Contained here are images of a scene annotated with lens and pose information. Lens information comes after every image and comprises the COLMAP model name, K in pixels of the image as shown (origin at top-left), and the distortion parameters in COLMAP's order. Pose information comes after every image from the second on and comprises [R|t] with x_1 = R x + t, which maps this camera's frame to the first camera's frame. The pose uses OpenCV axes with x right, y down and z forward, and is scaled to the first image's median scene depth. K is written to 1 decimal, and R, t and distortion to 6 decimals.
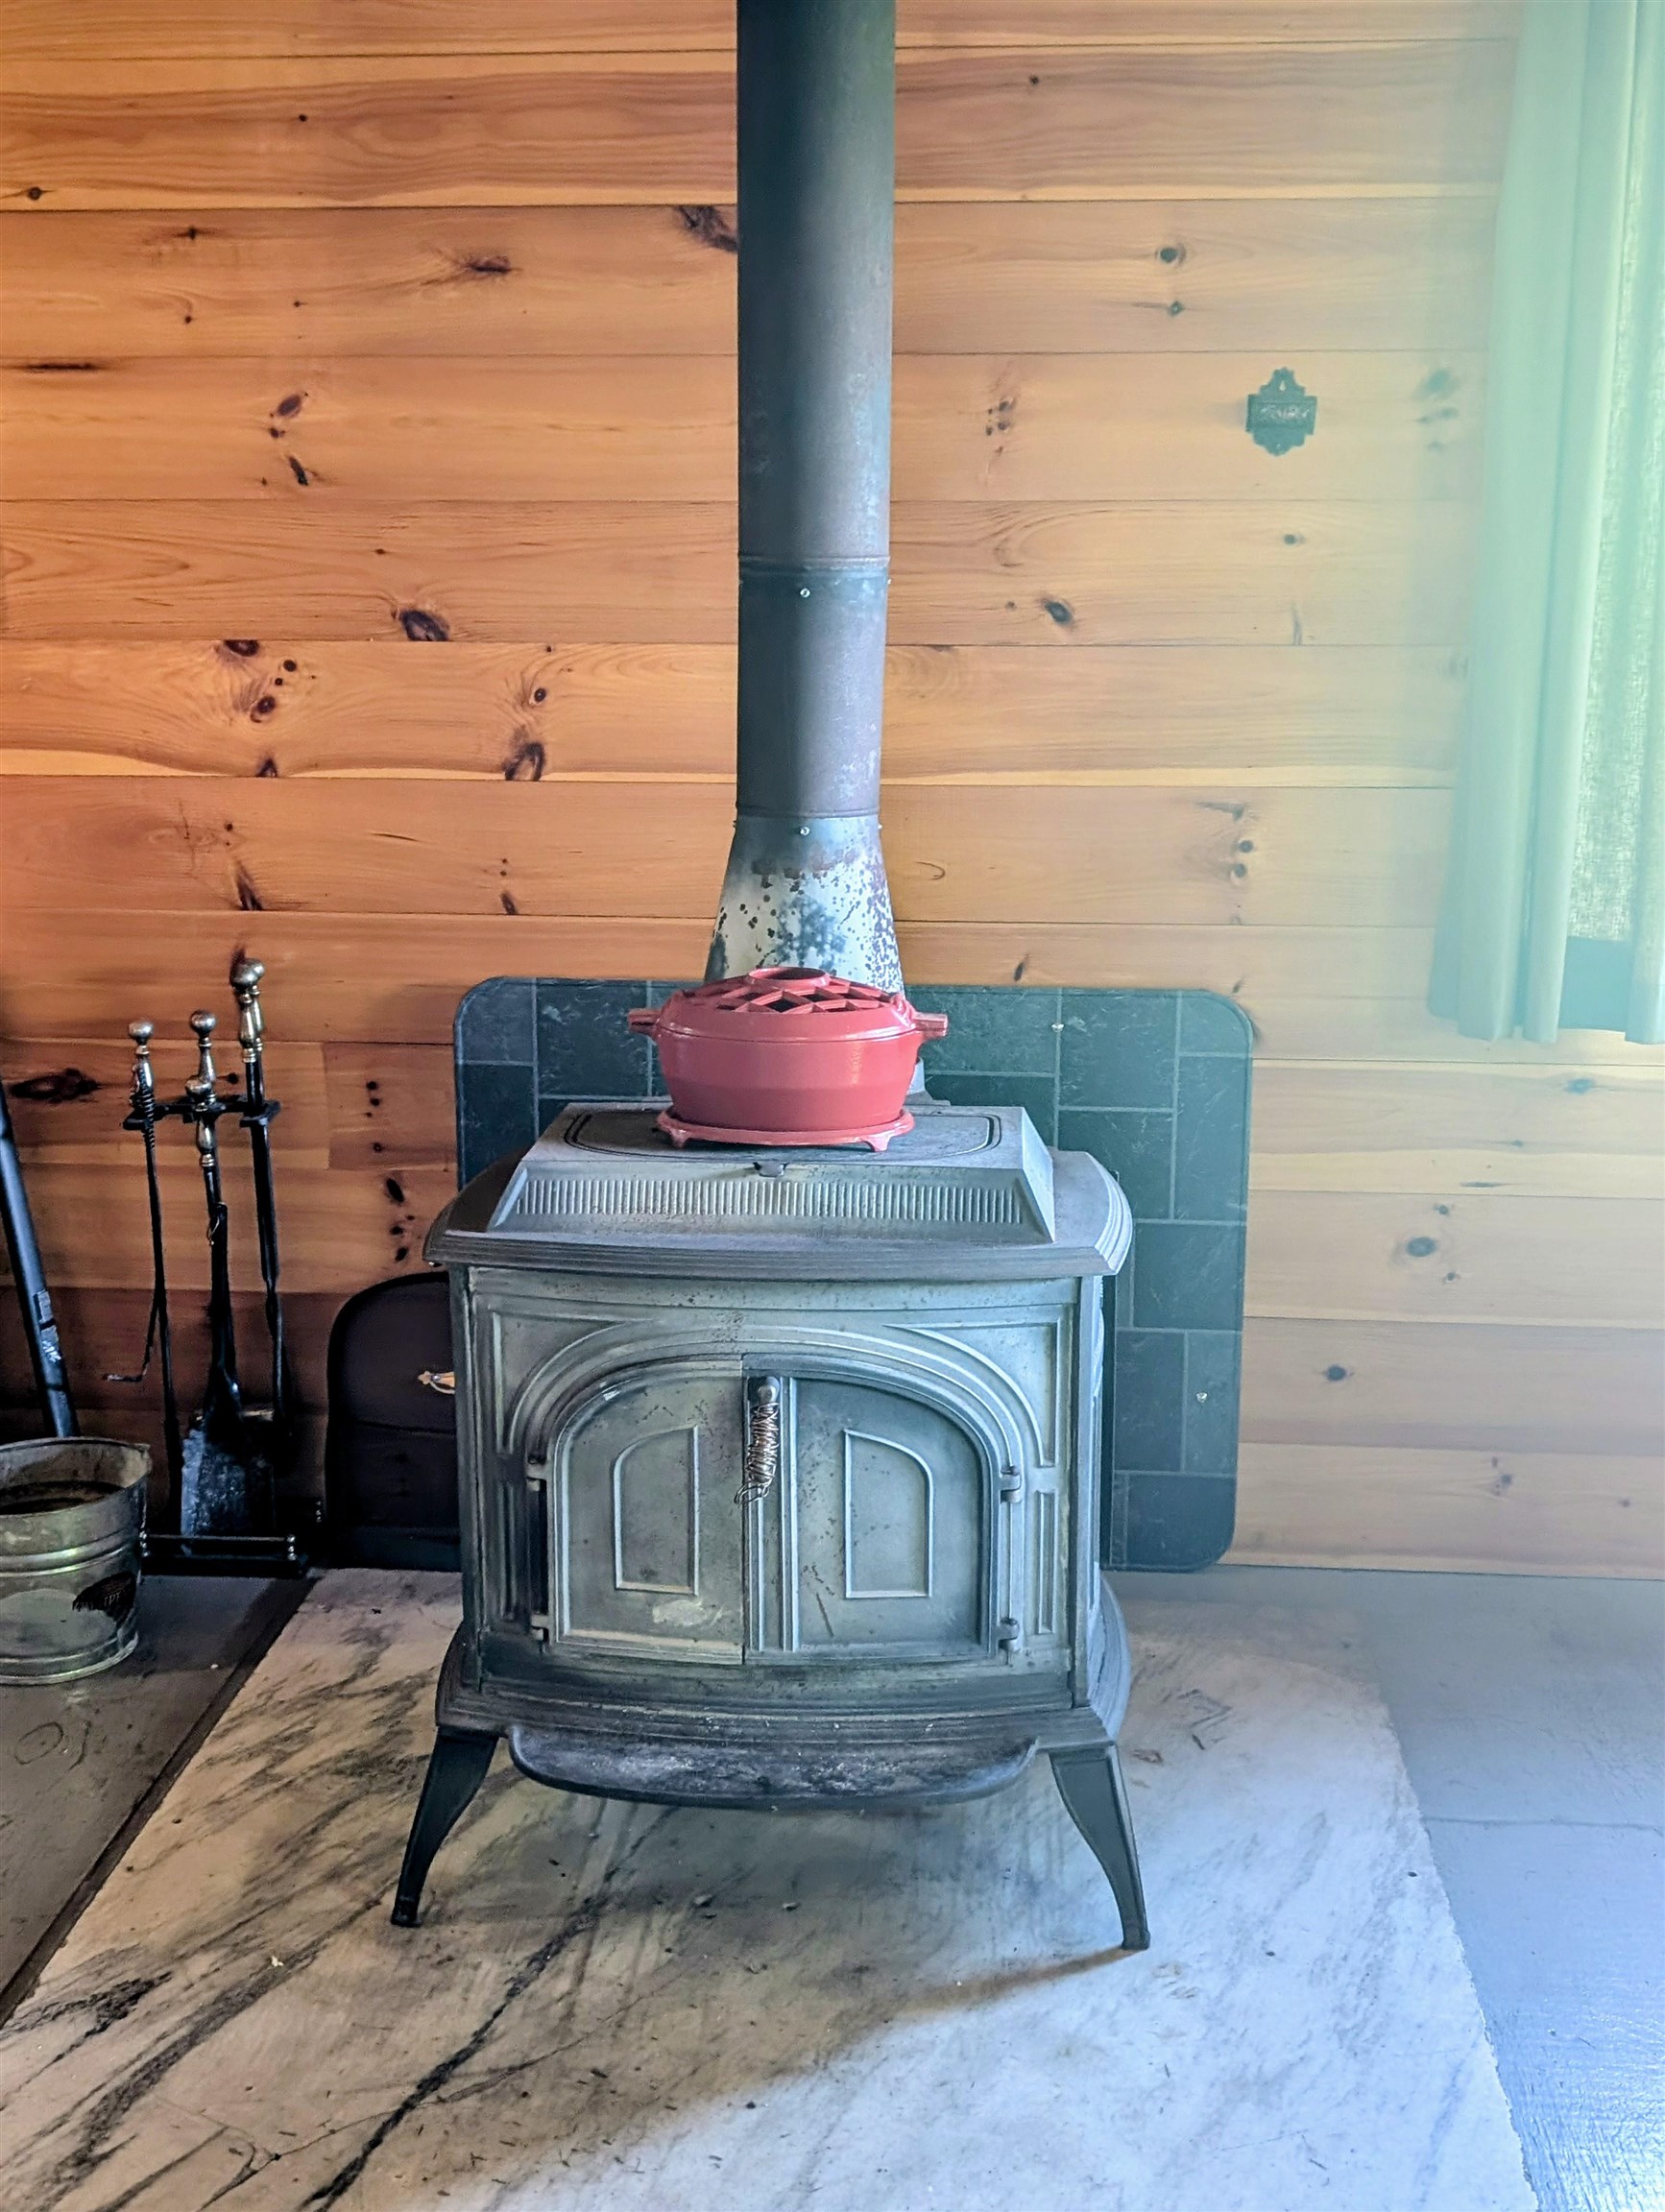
lens RADIAL K [[2449.1, 0, 820.9], [0, 2449.1, 1094.4], [0, 0, 1]] dist [0.070722, 0.000000]
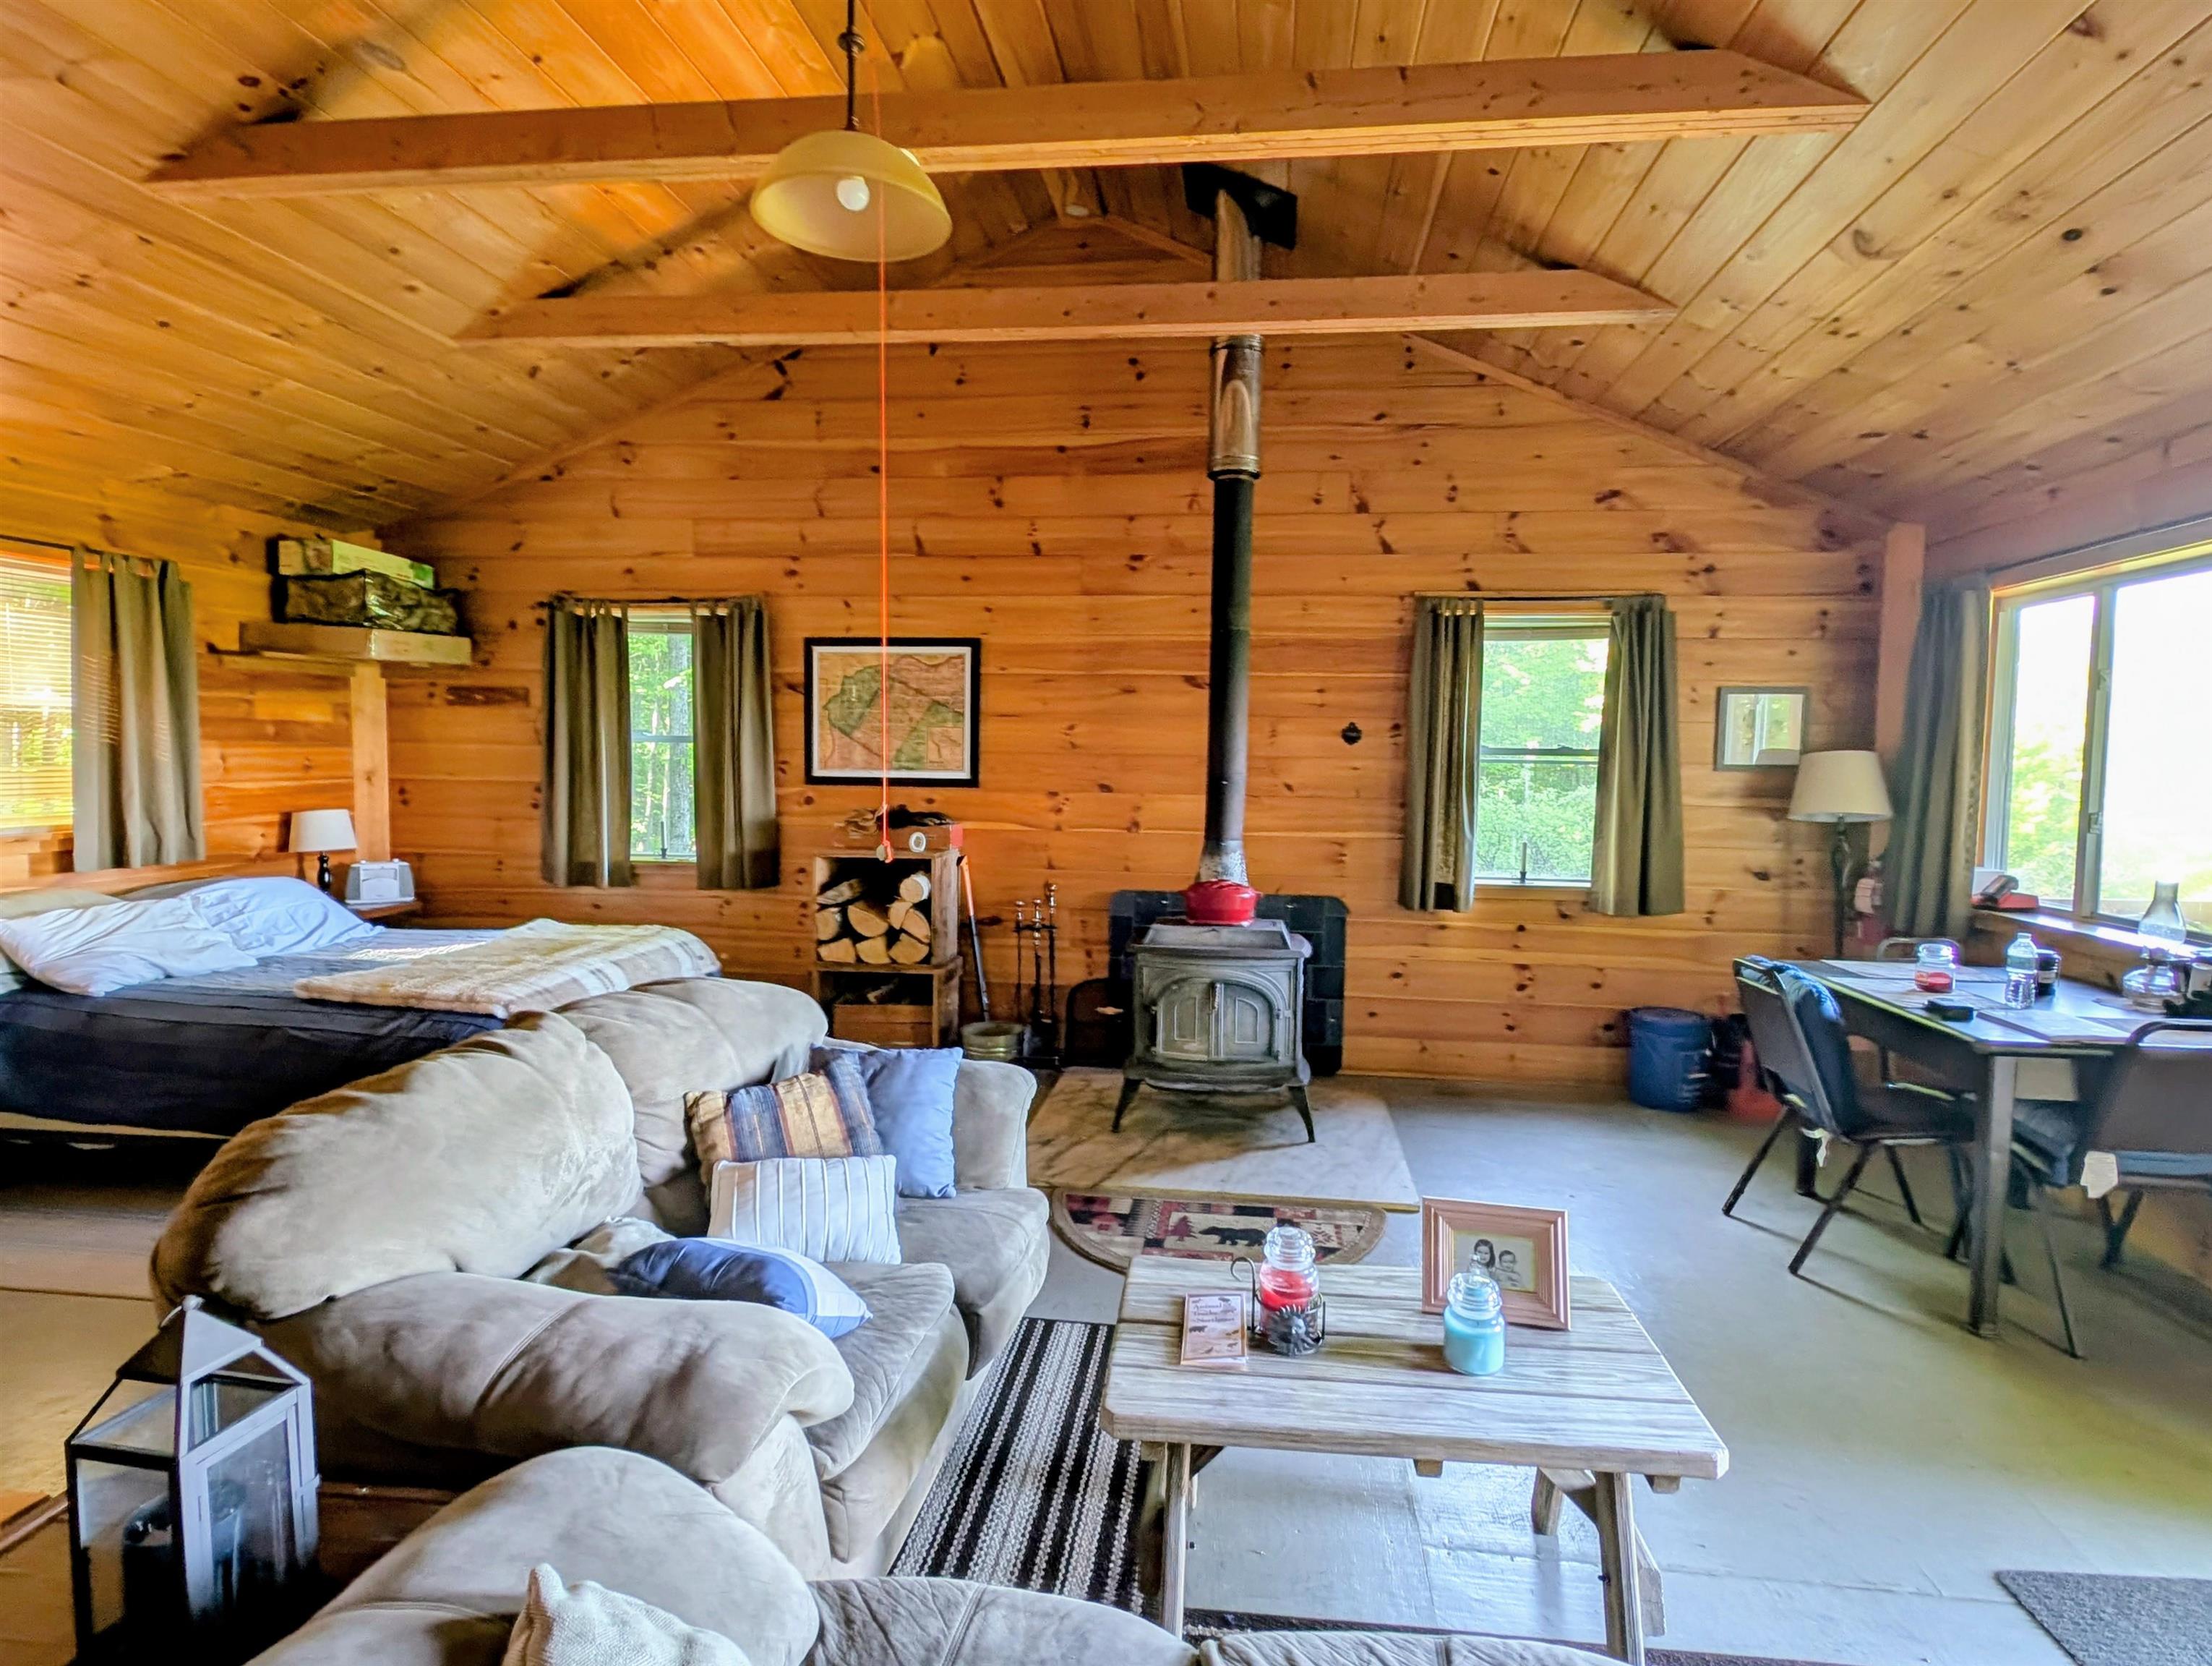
lens RADIAL K [[1197.4, 0, 1127.6], [0, 1197.4, 834.4], [0, 0, 1]] dist [0.002210, -0.000837]
pose [[0.999539, 0.016709, -0.025361, -0.102631], [-0.020232, 0.989117, -0.145732, 0.142035], [0.022650, 0.146178, 0.988999, -0.787267]]
